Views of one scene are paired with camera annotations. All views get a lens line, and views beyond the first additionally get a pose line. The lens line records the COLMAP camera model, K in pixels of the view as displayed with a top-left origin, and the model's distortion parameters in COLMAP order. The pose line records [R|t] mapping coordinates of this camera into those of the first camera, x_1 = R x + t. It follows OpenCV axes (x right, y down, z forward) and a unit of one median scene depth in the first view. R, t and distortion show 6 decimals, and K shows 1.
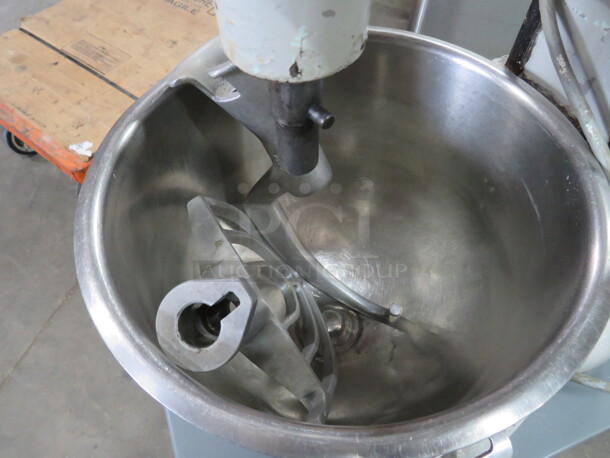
lens RADIAL K [[422.3, 0, 305.0], [0, 422.3, 227.9], [0, 0, 1]] dist [-0.035963, 0.009512]
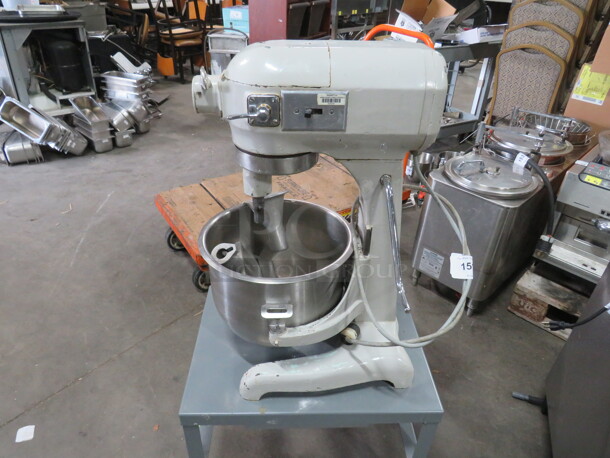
lens RADIAL K [[422.3, 0, 304.7], [0, 422.3, 229.3], [0, 0, 1]] dist [-0.035963, 0.009512]
pose [[0.938306, 0.205740, -0.277944, 0.319687], [-0.303710, 0.874626, -0.377875, 0.273764], [0.165353, 0.438977, 0.883152, -0.509391]]
